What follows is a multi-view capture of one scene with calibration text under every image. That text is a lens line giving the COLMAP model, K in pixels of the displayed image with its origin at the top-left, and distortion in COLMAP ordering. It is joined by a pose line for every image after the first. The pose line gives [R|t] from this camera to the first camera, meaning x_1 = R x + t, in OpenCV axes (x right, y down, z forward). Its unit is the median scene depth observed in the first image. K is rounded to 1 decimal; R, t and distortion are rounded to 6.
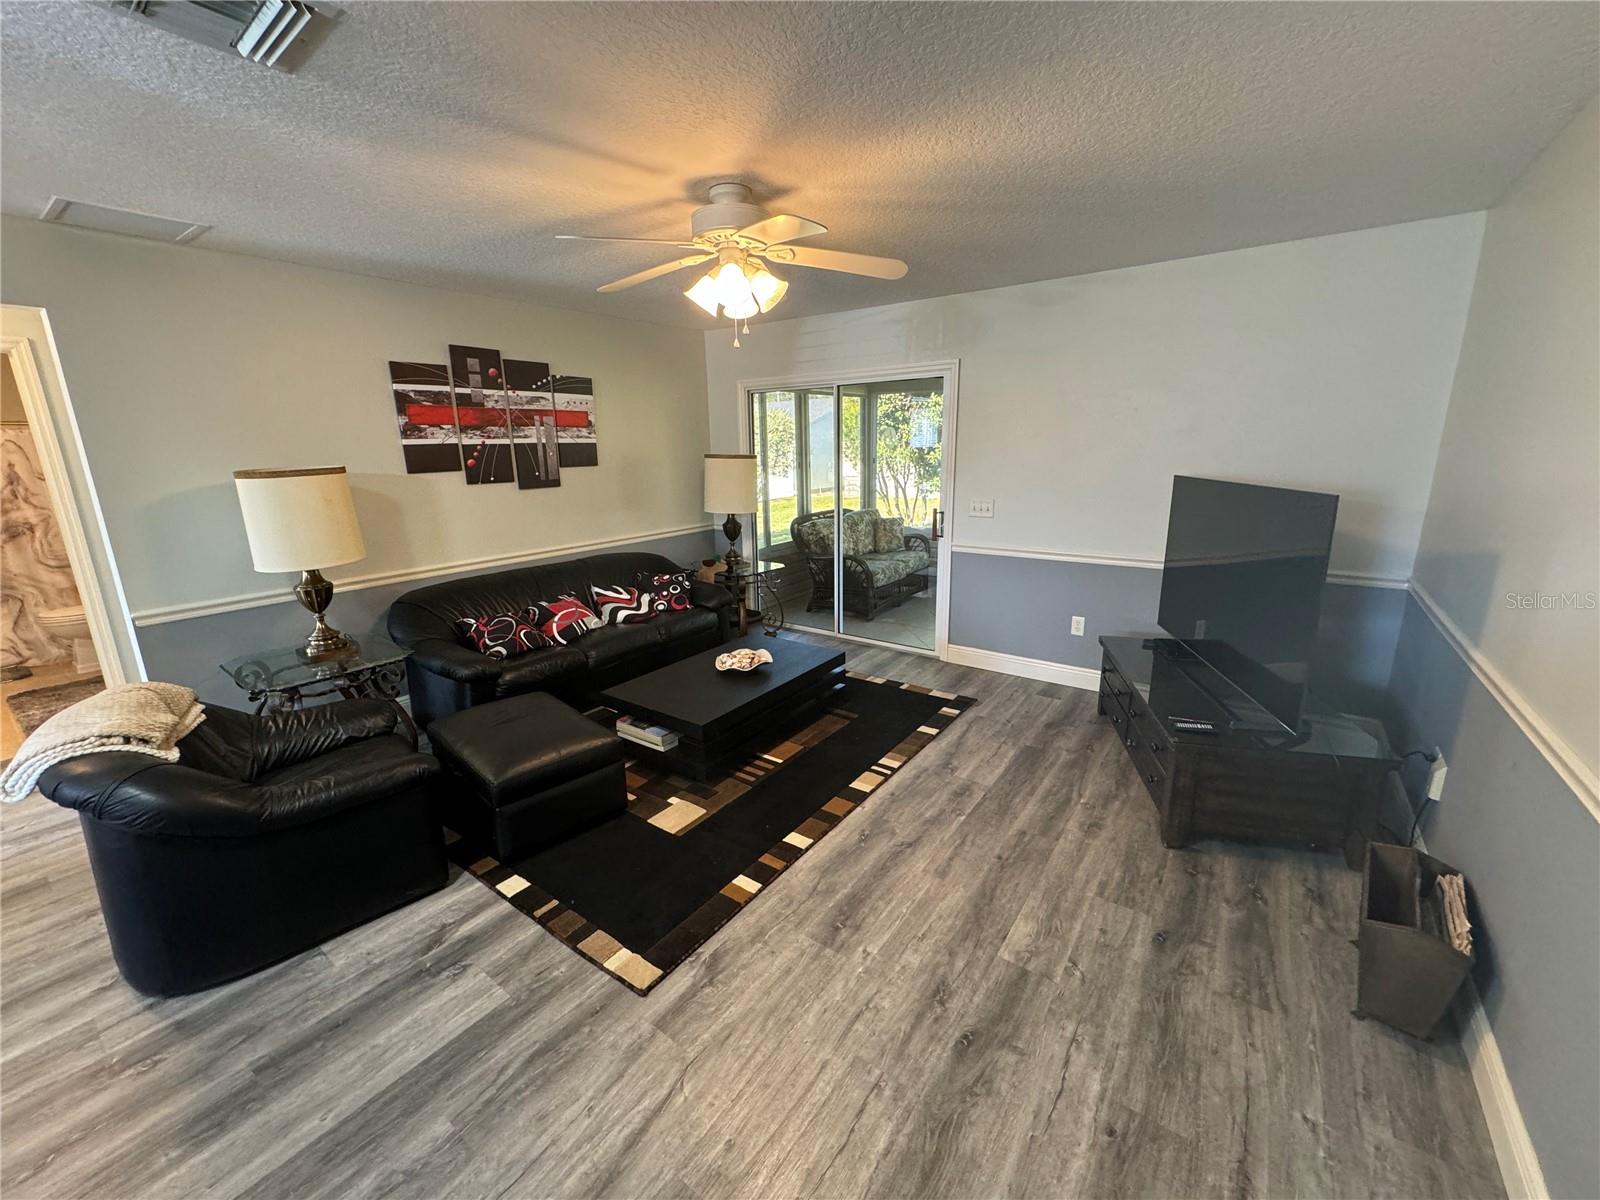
lens RADIAL K [[634.6, 0, 803.3], [0, 634.6, 594.1], [0, 0, 1]] dist [-0.006276, 0.000403]
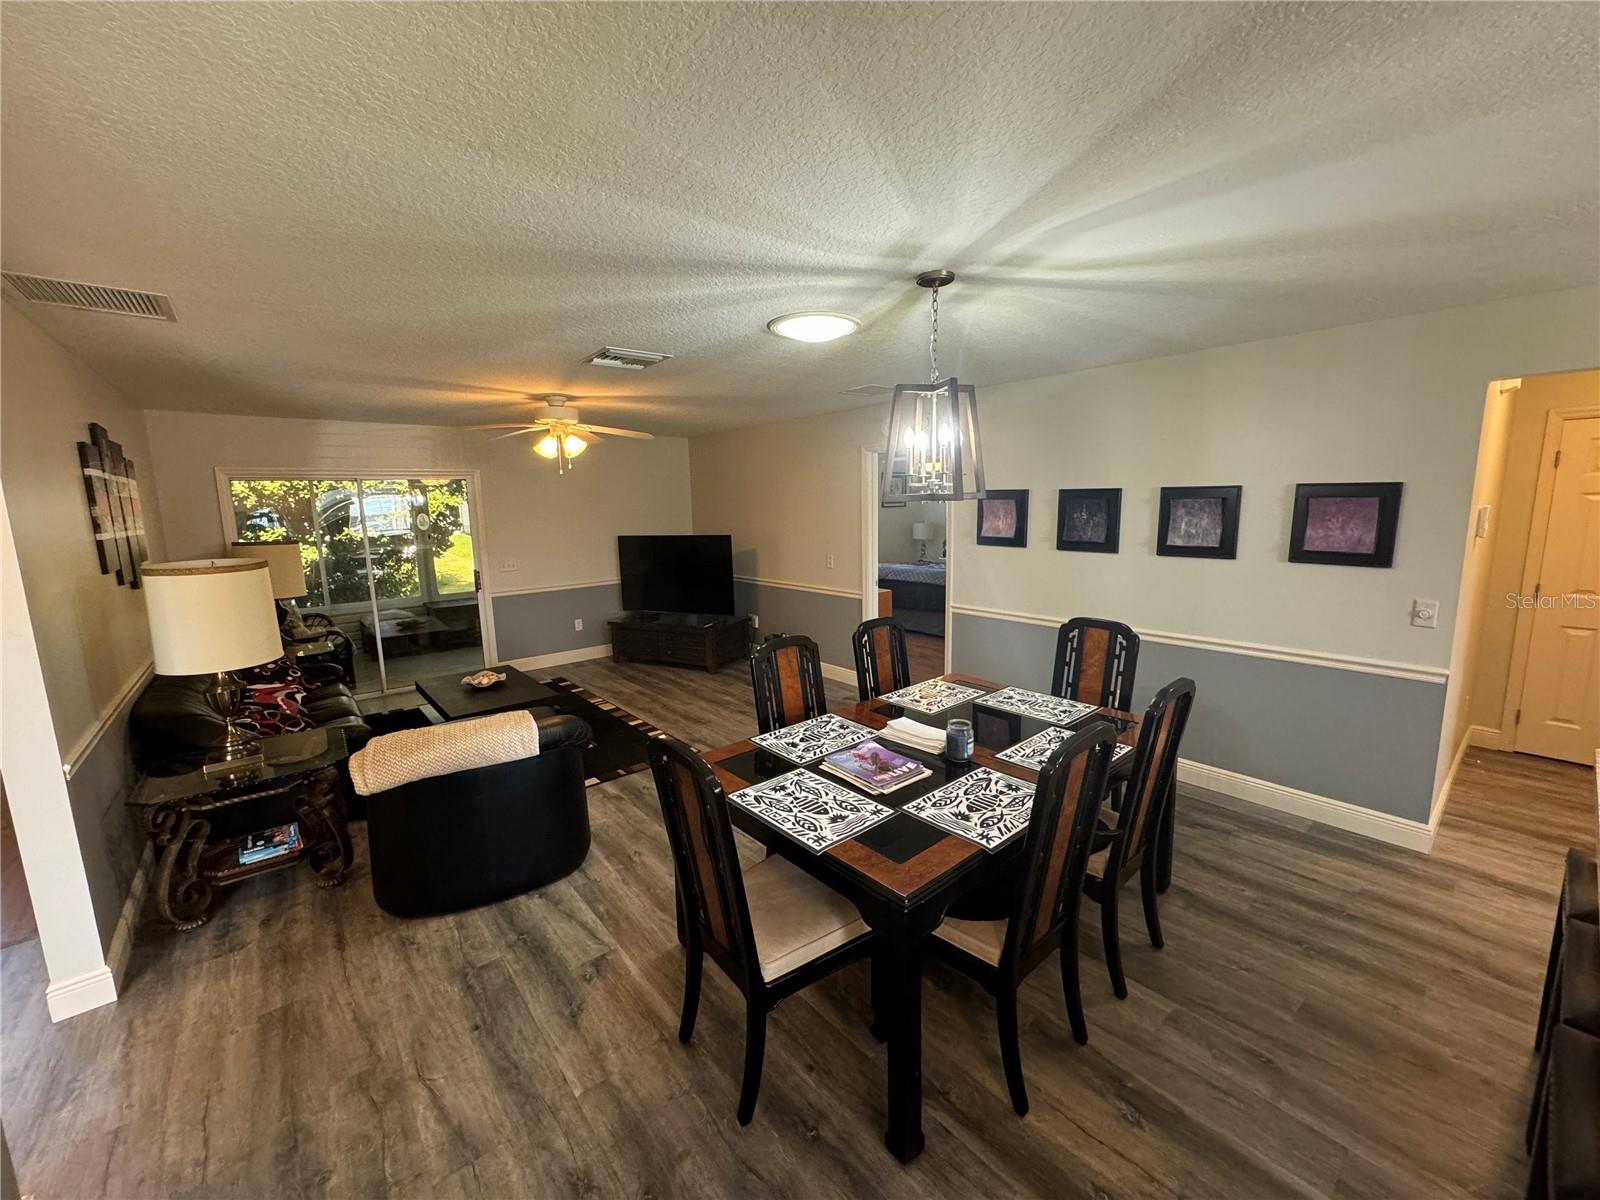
lens RADIAL K [[634.6, 0, 799.4], [0, 634.6, 600.3], [0, 0, 1]] dist [-0.006276, 0.000403]
pose [[0.241670, -0.138871, 0.960370, -1.407218], [0.244390, 0.966514, 0.078260, -0.003602], [-0.939079, 0.215792, 0.267516, -0.062236]]
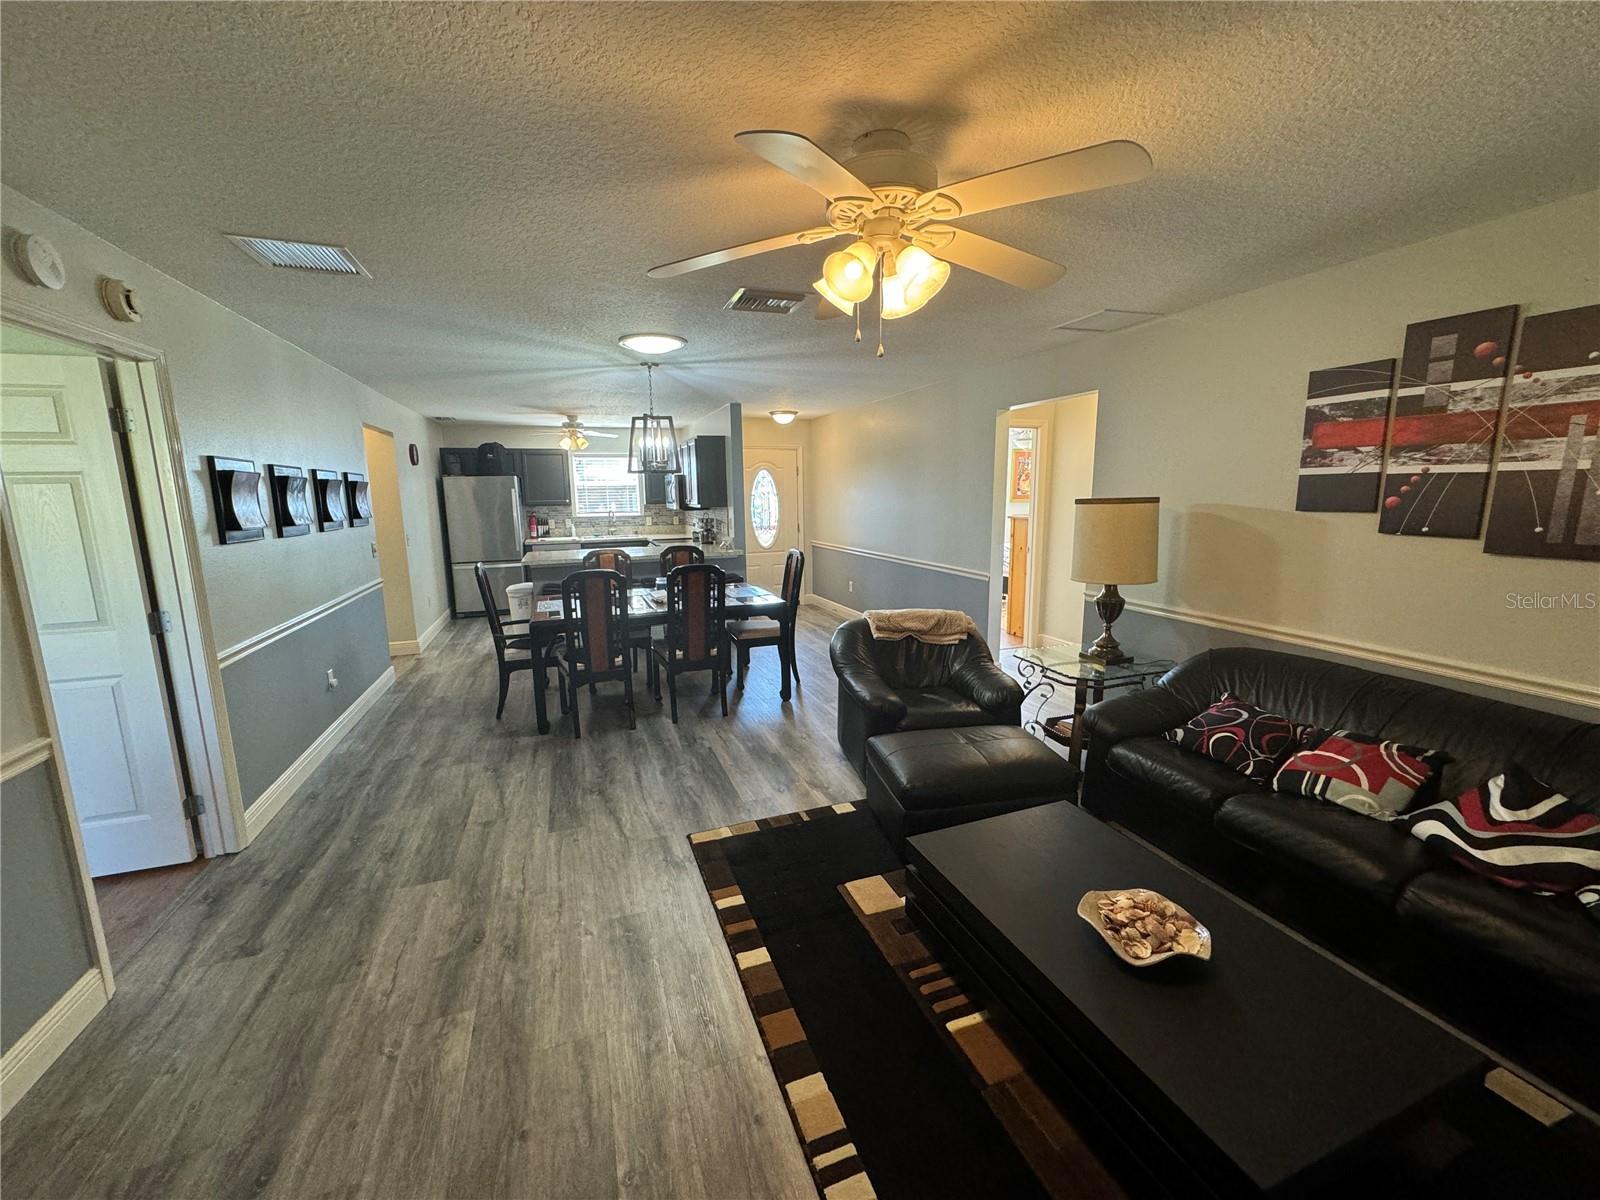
lens RADIAL K [[634.6, 0, 803.0], [0, 634.6, 598.6], [0, 0, 1]] dist [-0.006276, 0.000403]
pose [[-0.553903, 0.168072, -0.815440, 0.458765], [-0.171482, 0.935383, 0.309276, -0.267235], [0.814730, 0.311142, -0.489291, 1.082438]]
